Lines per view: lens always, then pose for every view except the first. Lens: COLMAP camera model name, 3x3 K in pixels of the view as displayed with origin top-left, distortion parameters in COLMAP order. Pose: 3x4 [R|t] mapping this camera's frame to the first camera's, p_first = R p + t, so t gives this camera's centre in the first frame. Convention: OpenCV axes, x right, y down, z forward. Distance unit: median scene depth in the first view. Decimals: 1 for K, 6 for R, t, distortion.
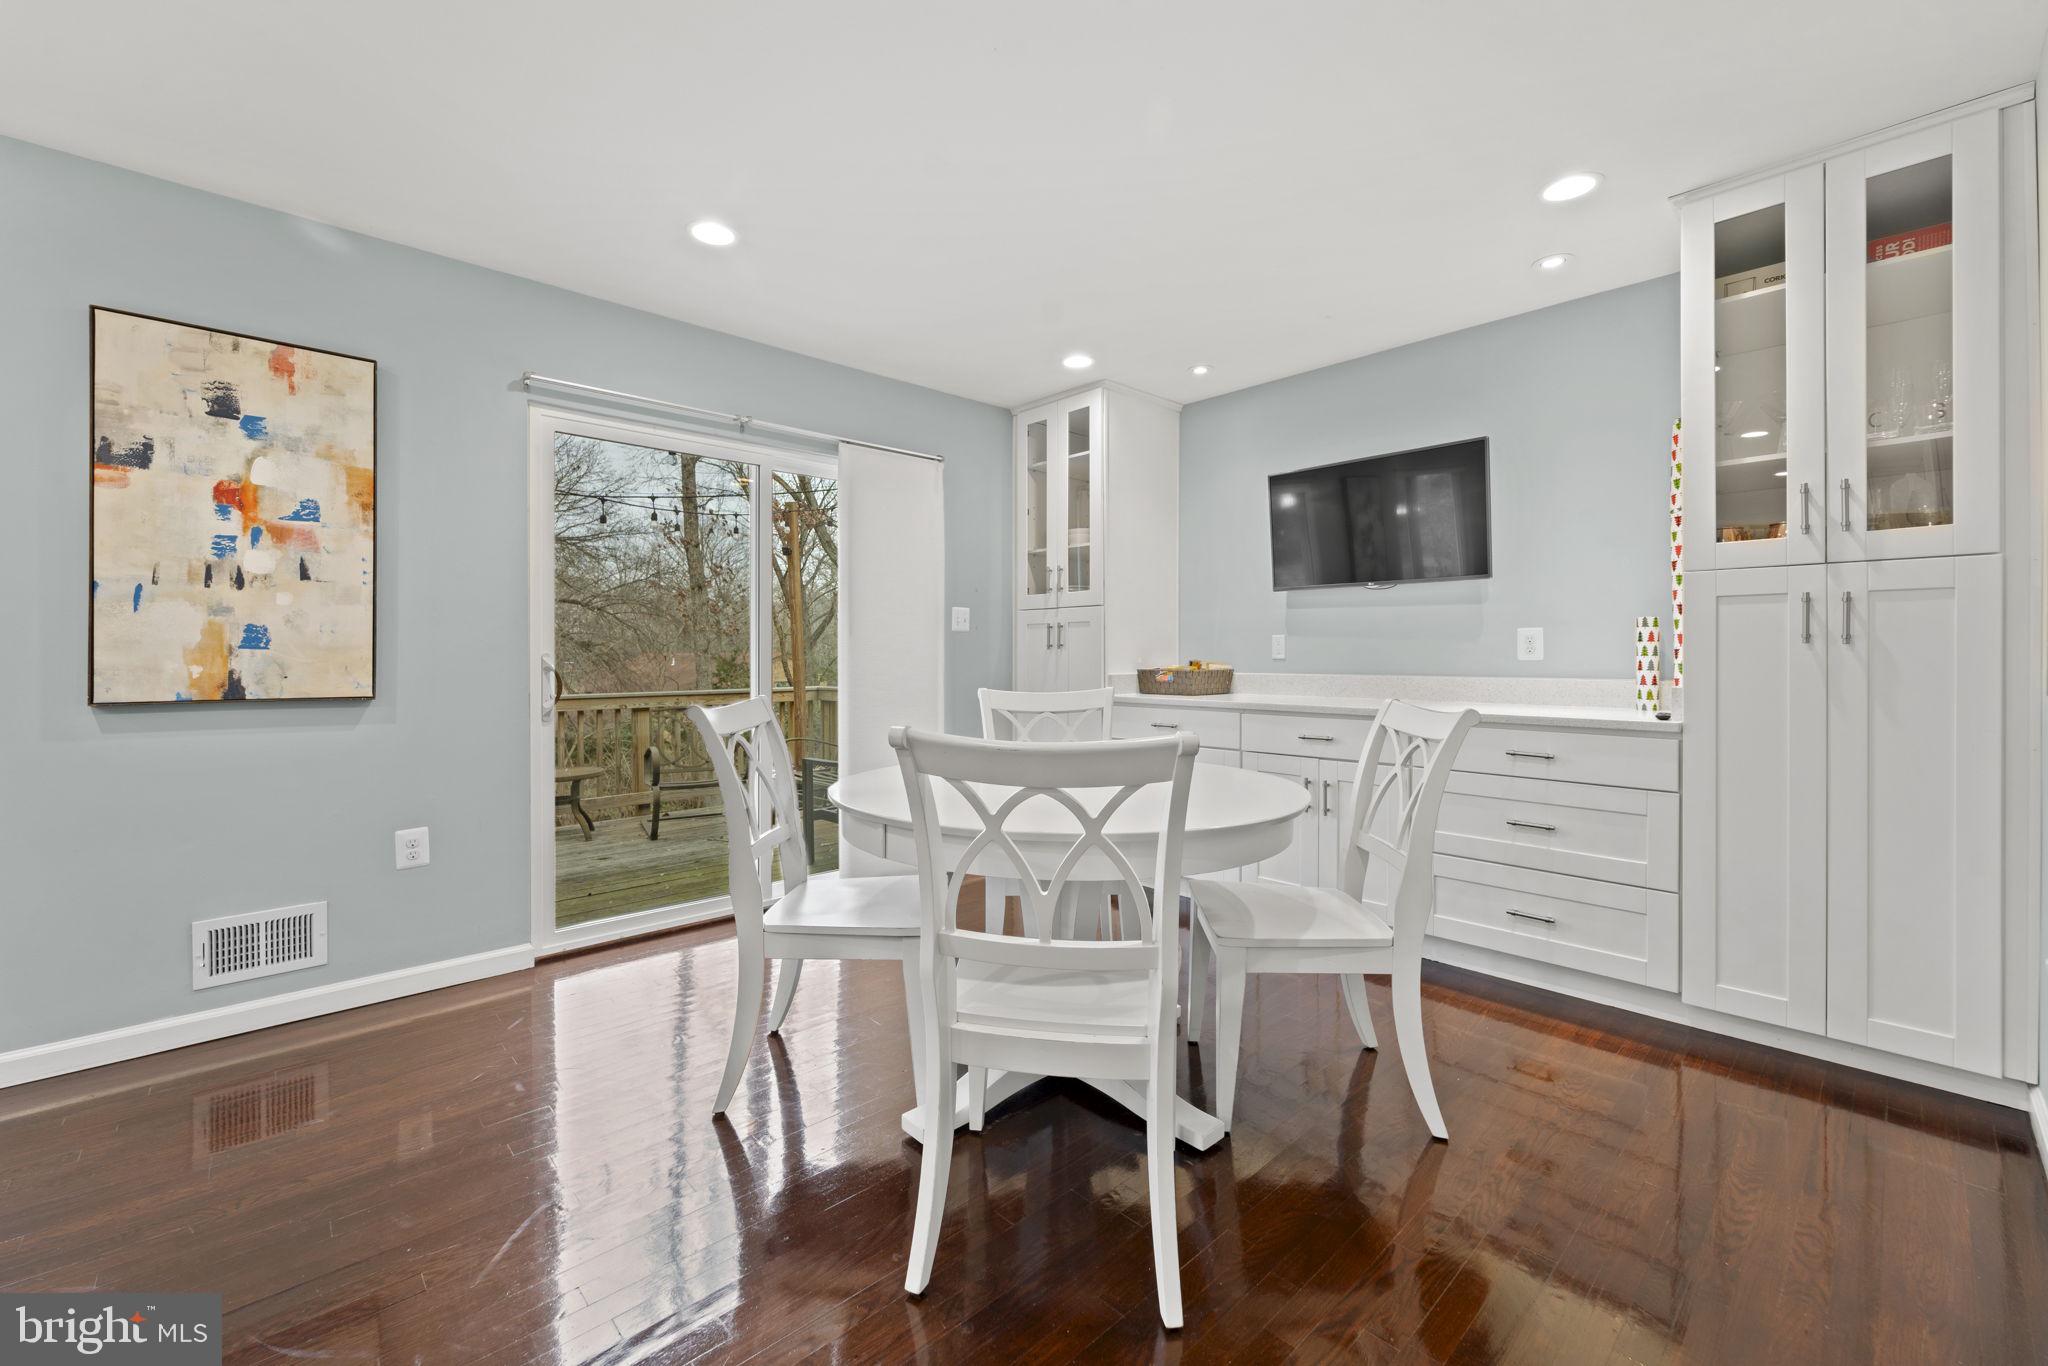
lens RADIAL K [[825.9, 0, 1012.8], [0, 825.9, 655.8], [0, 0, 1]] dist [-0.000265, -0.000337]
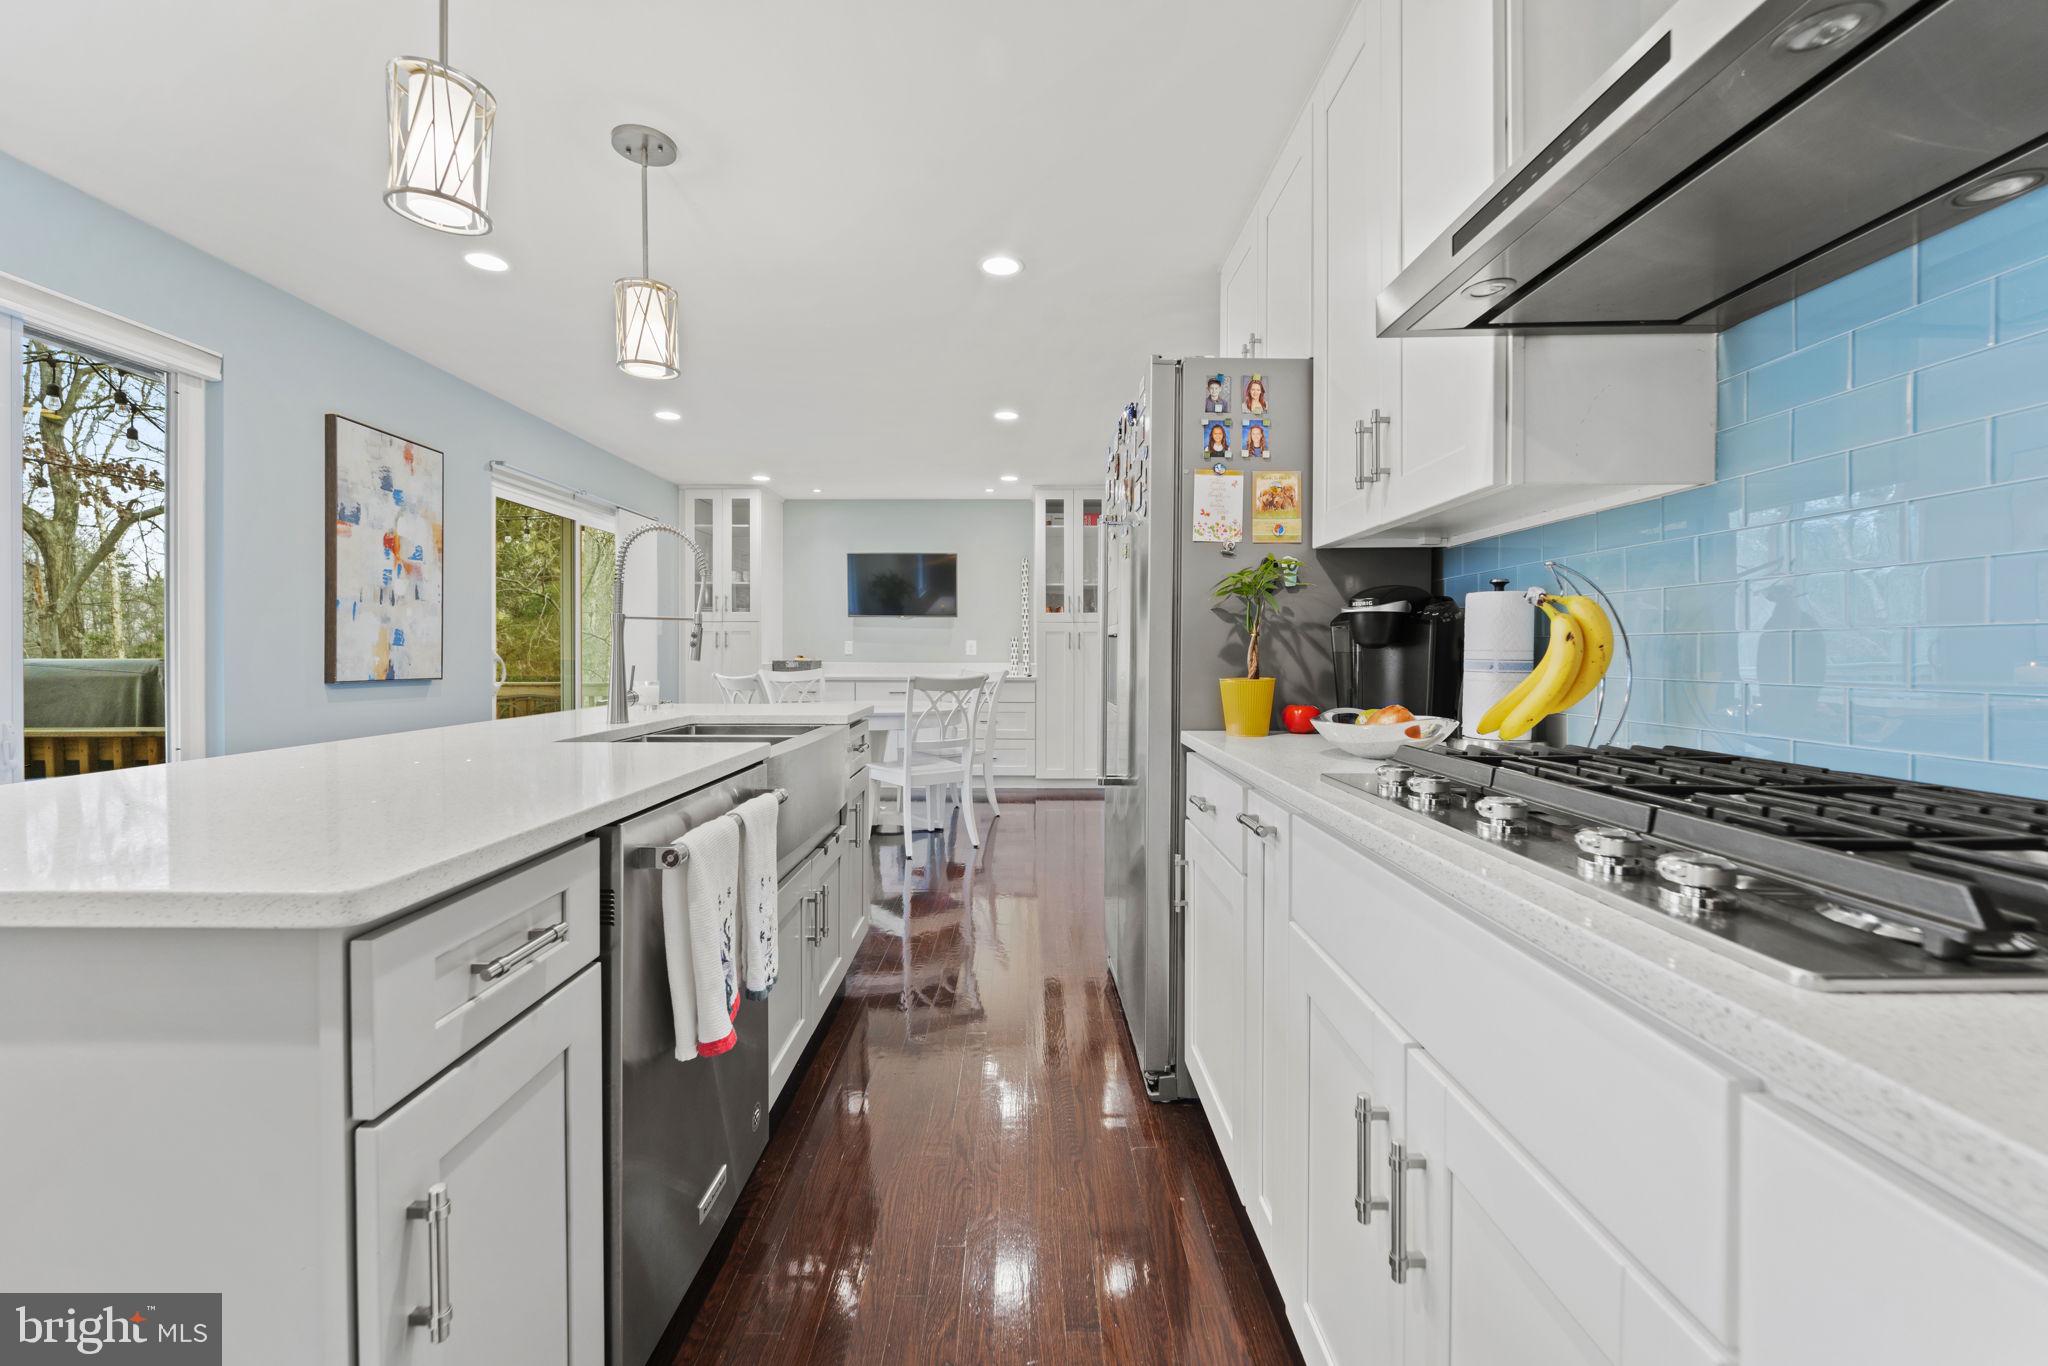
lens RADIAL K [[825.9, 0, 1022.8], [0, 825.9, 654.2], [0, 0, 1]] dist [-0.000265, -0.000337]
pose [[0.679471, 0.001681, 0.733701, -1.230409], [-0.001817, 0.999998, -0.000608, 0.005934], [-0.733700, -0.000920, 0.679473, -0.830836]]
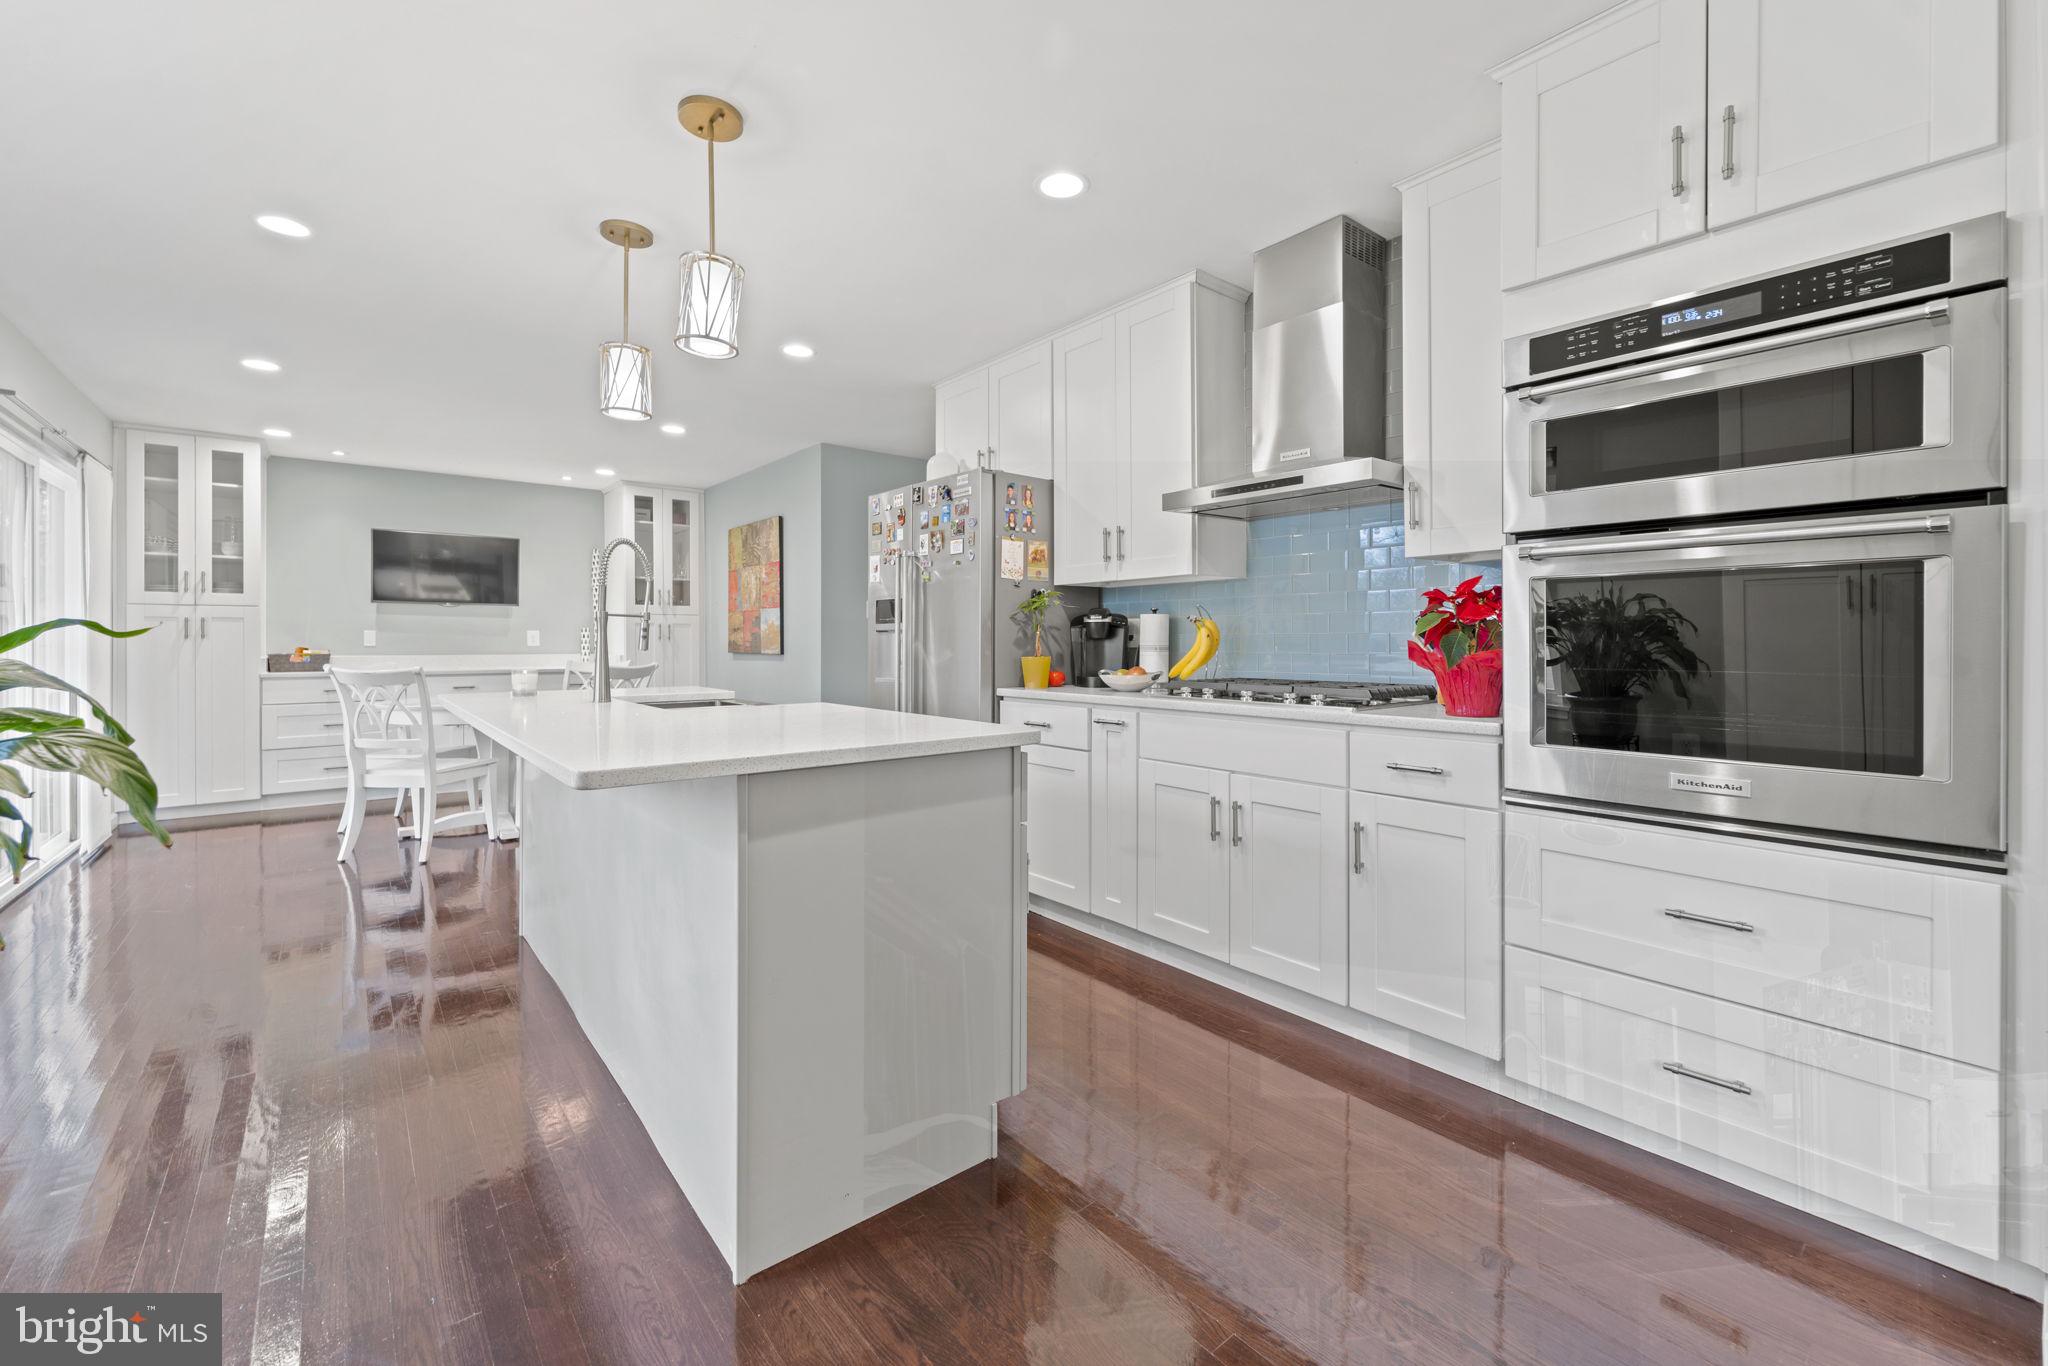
lens RADIAL K [[825.9, 0, 1021.6], [0, 825.9, 643.0], [0, 0, 1]] dist [-0.000265, -0.000337]
pose [[0.062287, 0.001582, 0.998057, -1.909703], [0.002379, 0.999996, -0.001734, 0.006544], [-0.998055, 0.002483, 0.062283, -0.525423]]
